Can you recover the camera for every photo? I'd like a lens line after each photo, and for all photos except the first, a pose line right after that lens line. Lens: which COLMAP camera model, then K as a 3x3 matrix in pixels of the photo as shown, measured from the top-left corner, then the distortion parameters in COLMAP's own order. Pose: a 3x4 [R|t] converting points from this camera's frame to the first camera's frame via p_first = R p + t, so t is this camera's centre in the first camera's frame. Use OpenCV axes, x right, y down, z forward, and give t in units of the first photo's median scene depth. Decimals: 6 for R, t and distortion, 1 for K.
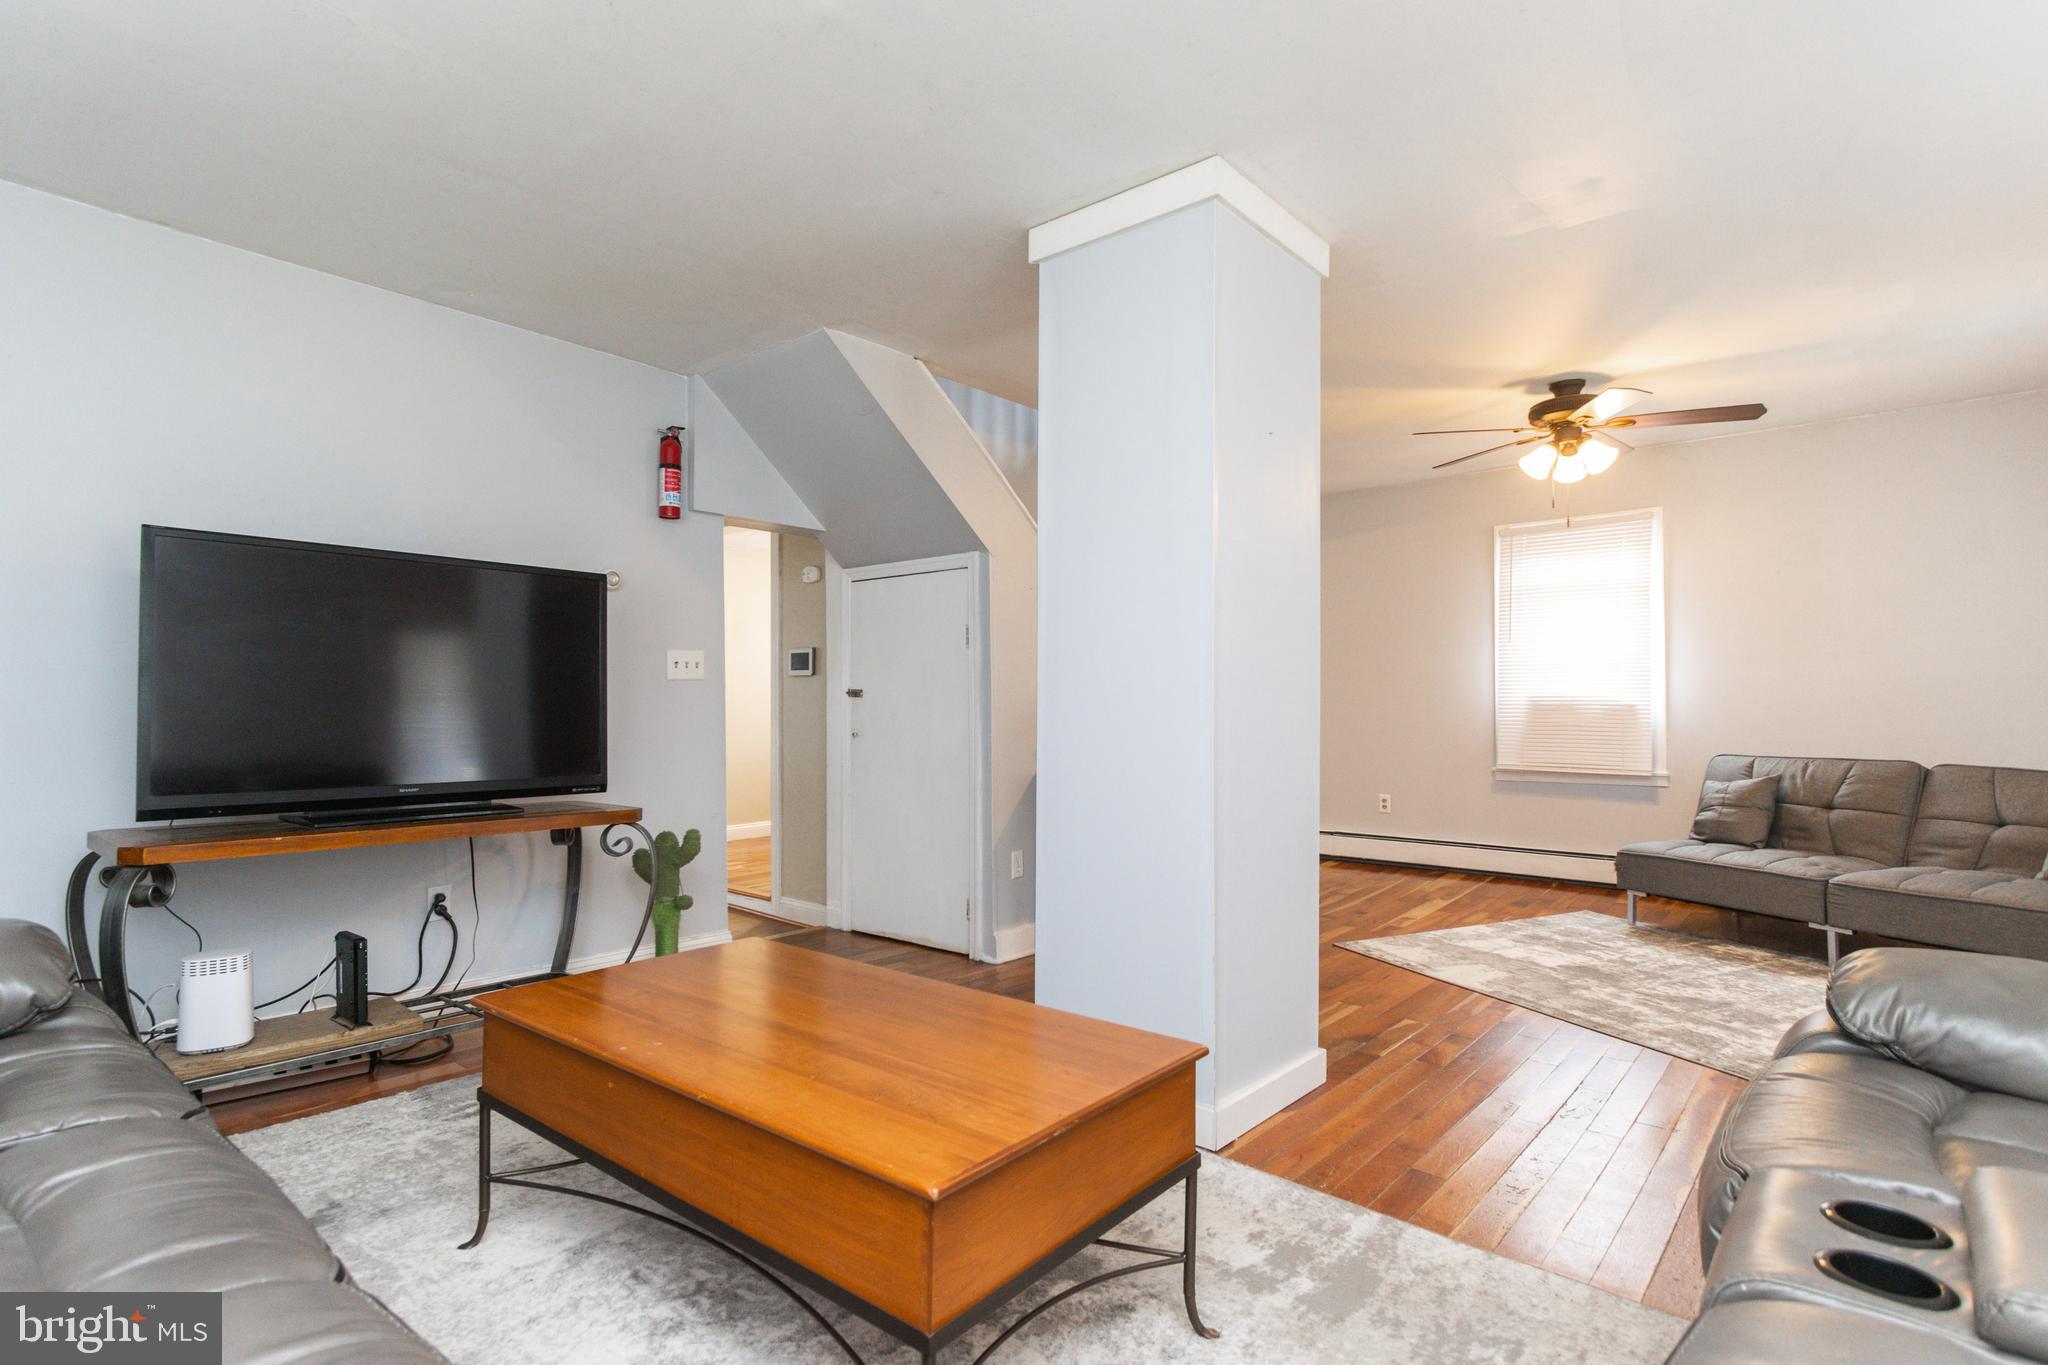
lens RADIAL K [[1033.4, 0, 1024.3], [0, 1033.4, 703.3], [0, 0, 1]] dist [-0.000079, -0.000525]
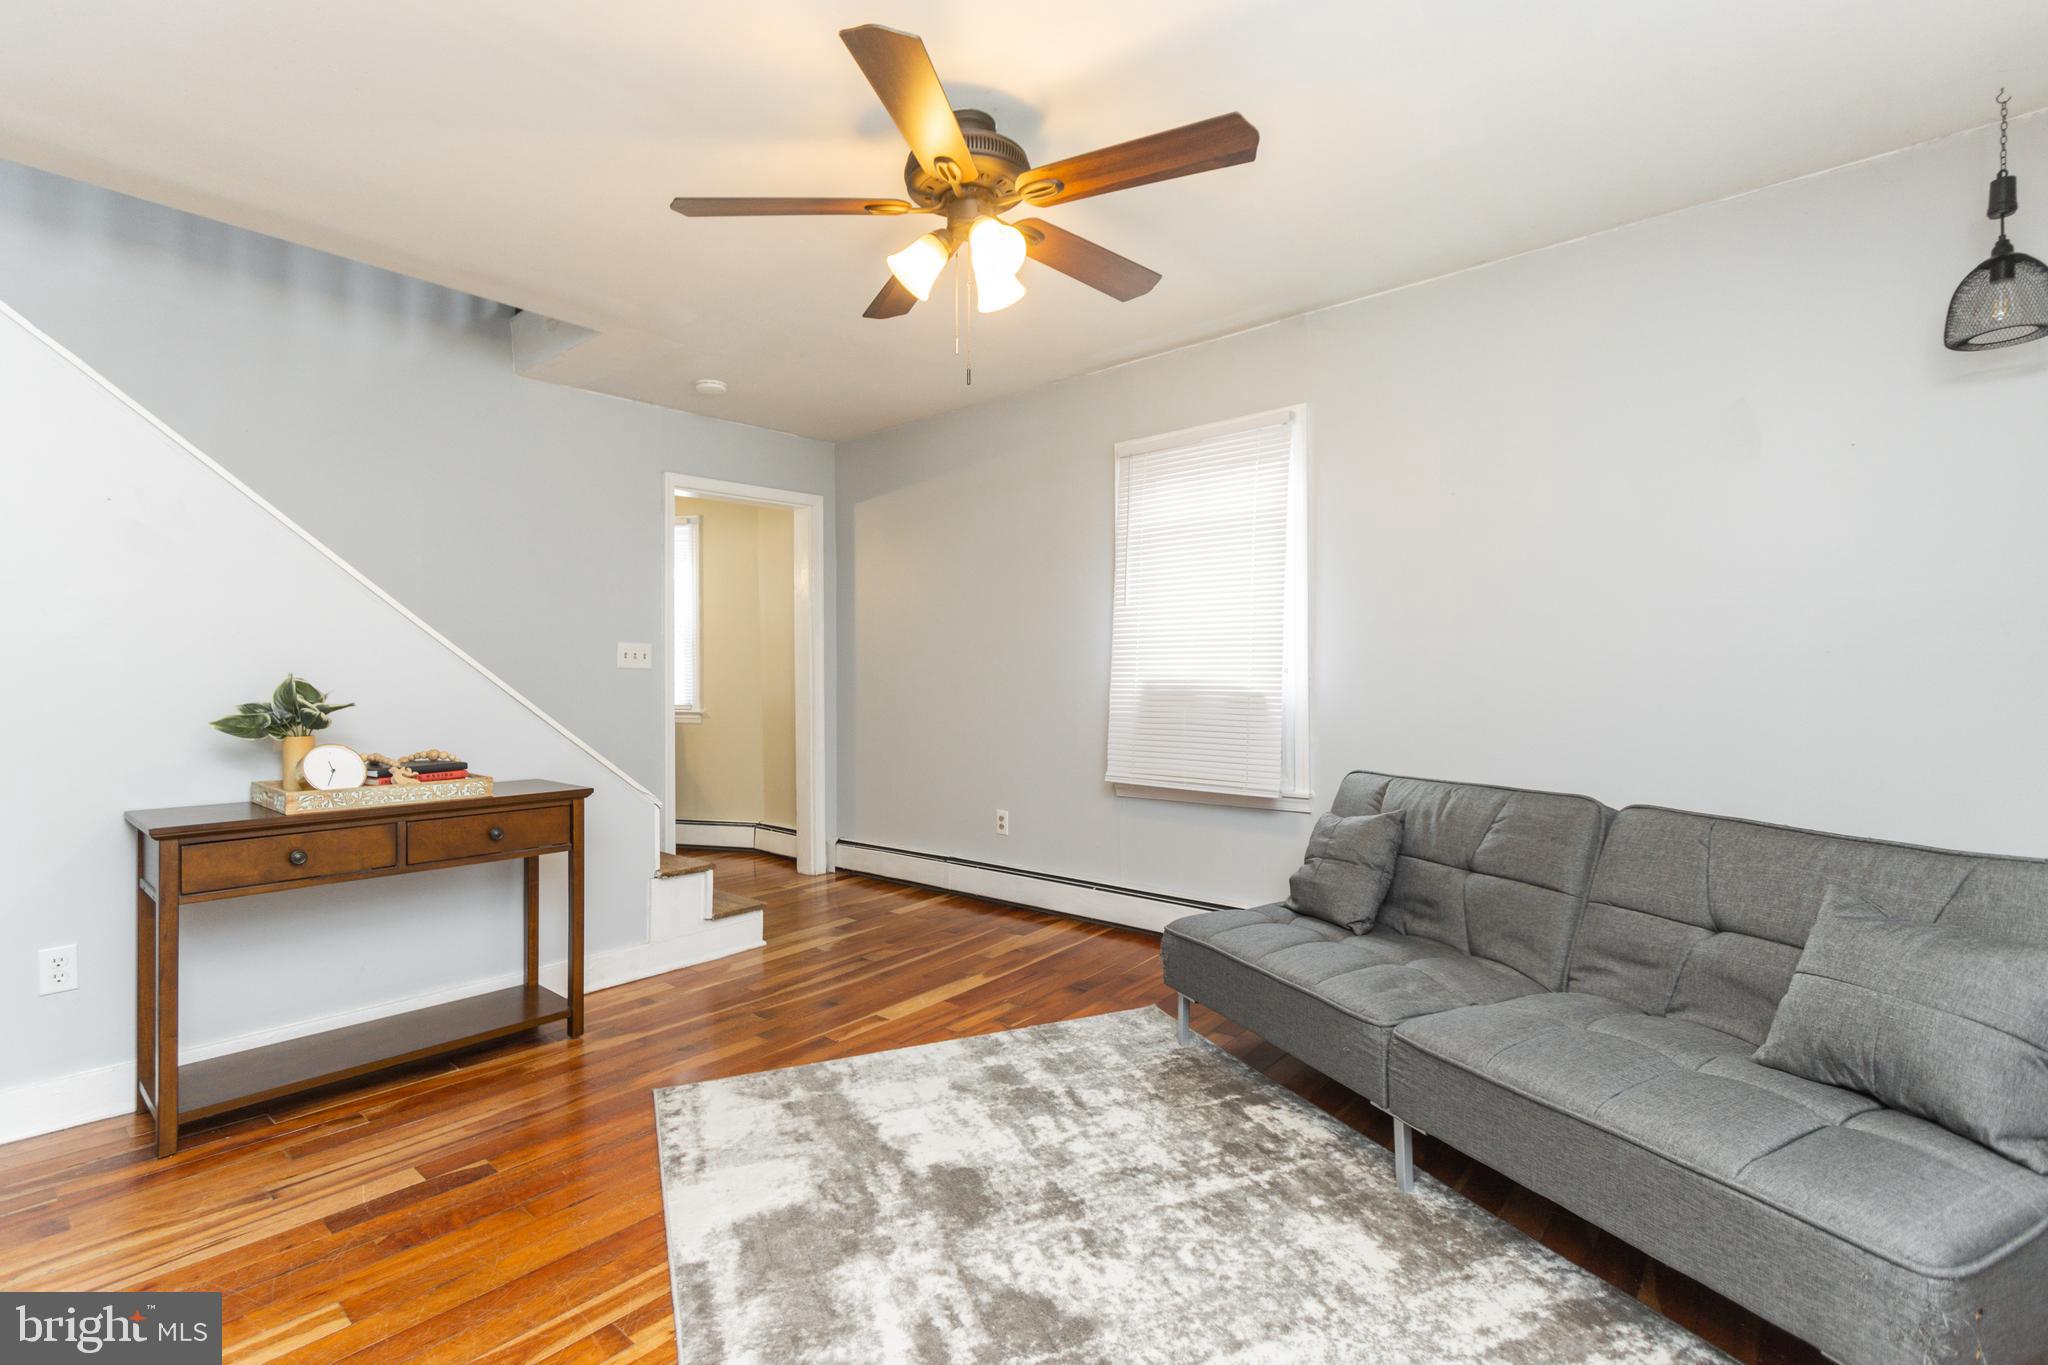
lens RADIAL K [[942.2, 0, 1024.0], [0, 942.2, 682.5], [0, 0, 1]] dist [0.001686, 0.000038]
pose [[0.999967, 0.001072, -0.008028, 0.543277], [-0.001057, 0.999998, 0.001867, -0.008069], [0.008030, -0.001858, 0.999966, 0.467921]]
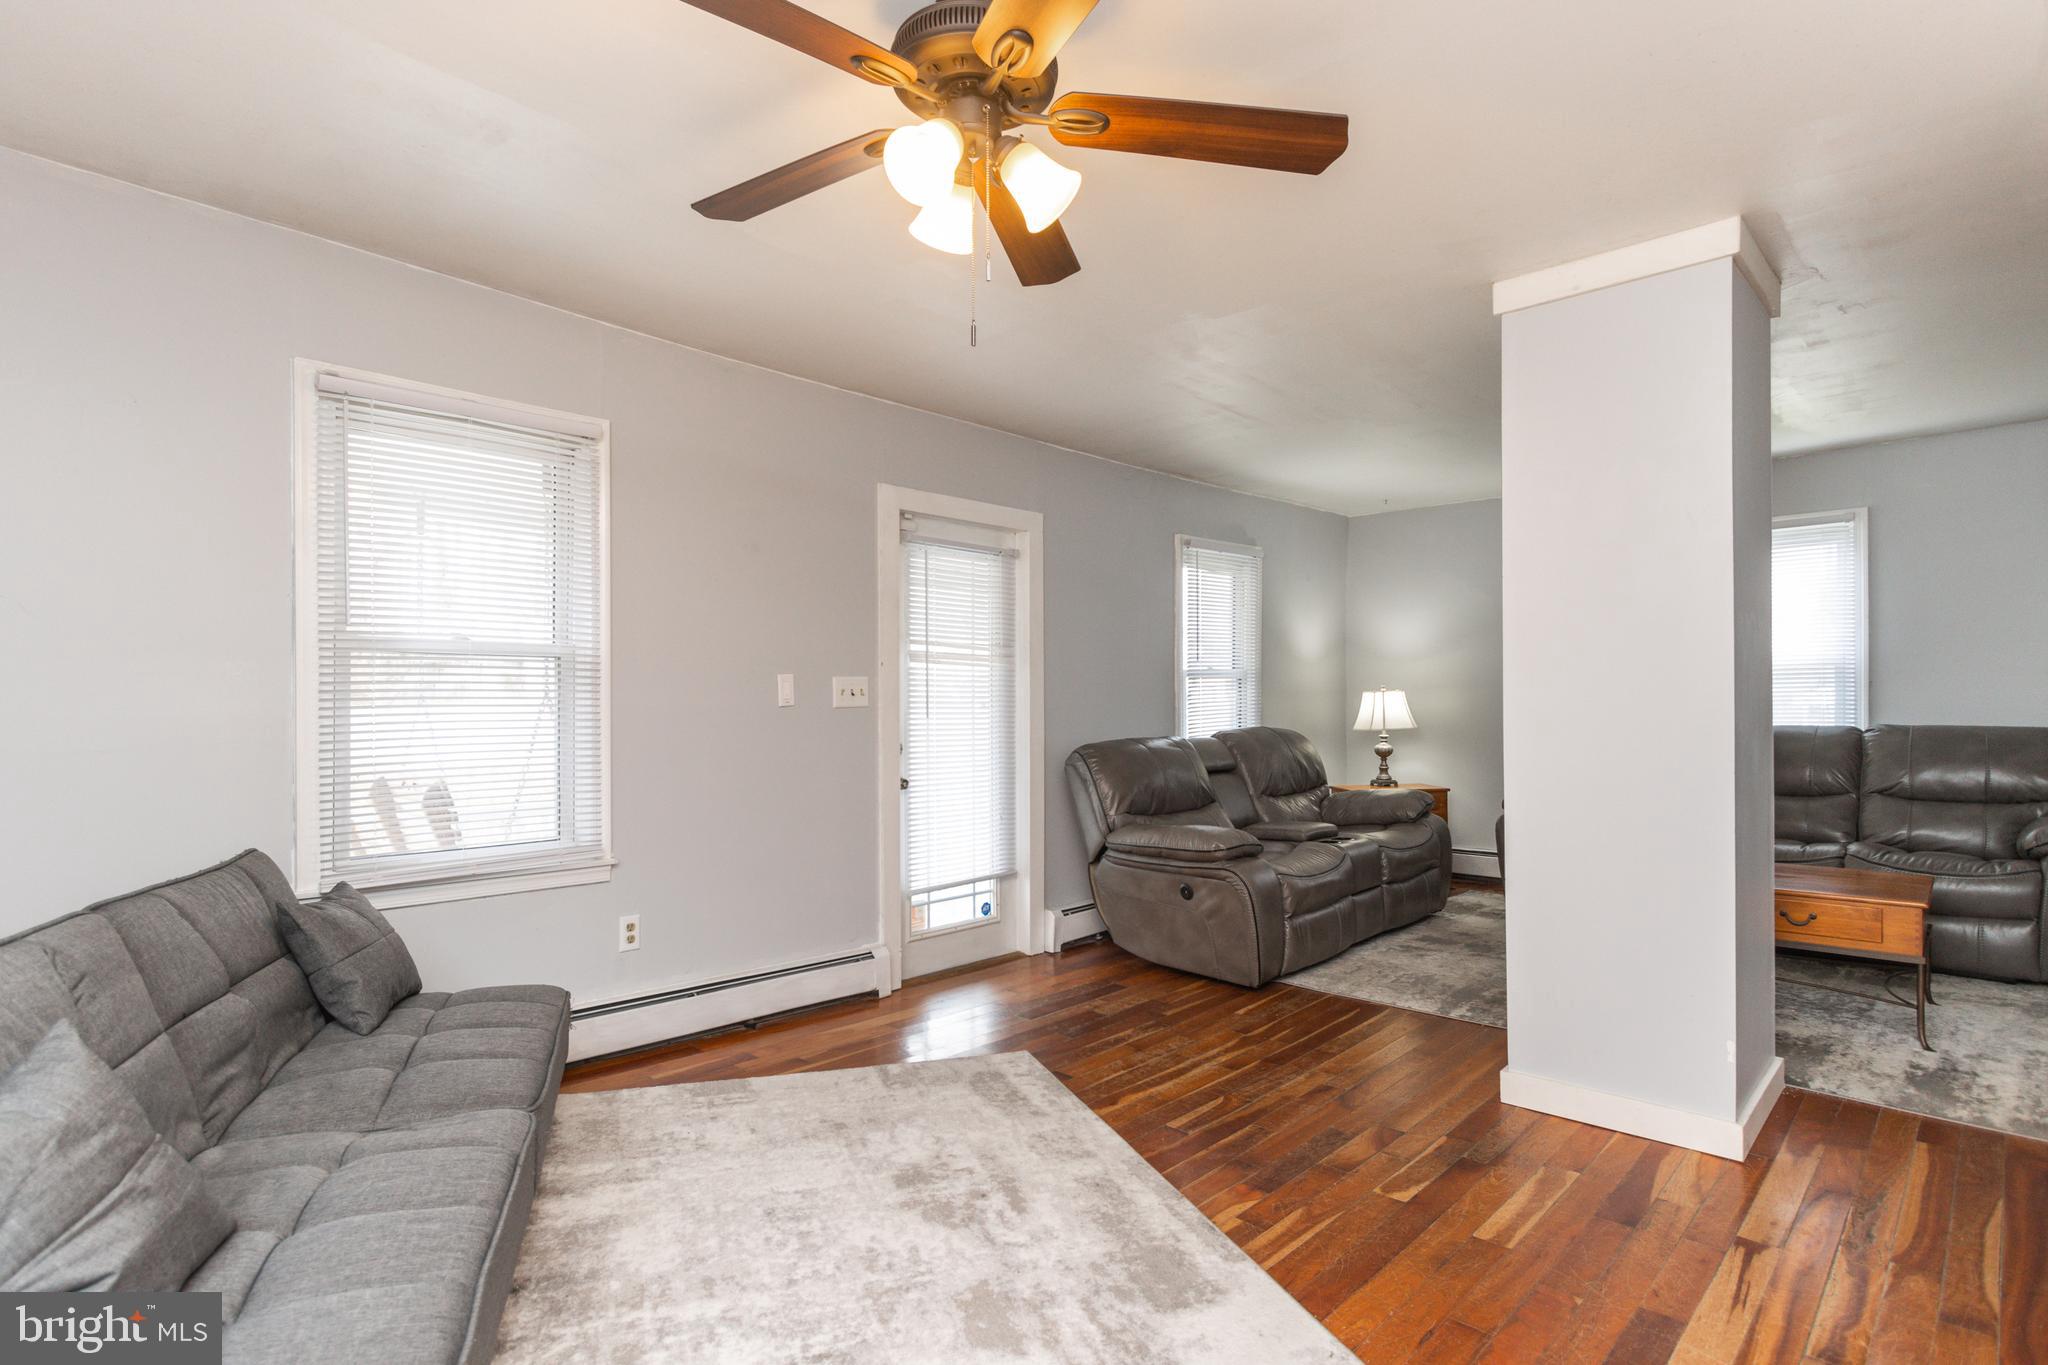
lens RADIAL K [[1021.9, 0, 1056.1], [0, 1021.9, 687.9], [0, 0, 1]] dist [0.001056, 0.000195]
pose [[-0.999002, 0.002926, 0.044566, 0.460082], [0.002876, 0.999995, -0.001176, -0.028269], [-0.044570, -0.001047, -0.999006, 1.363877]]
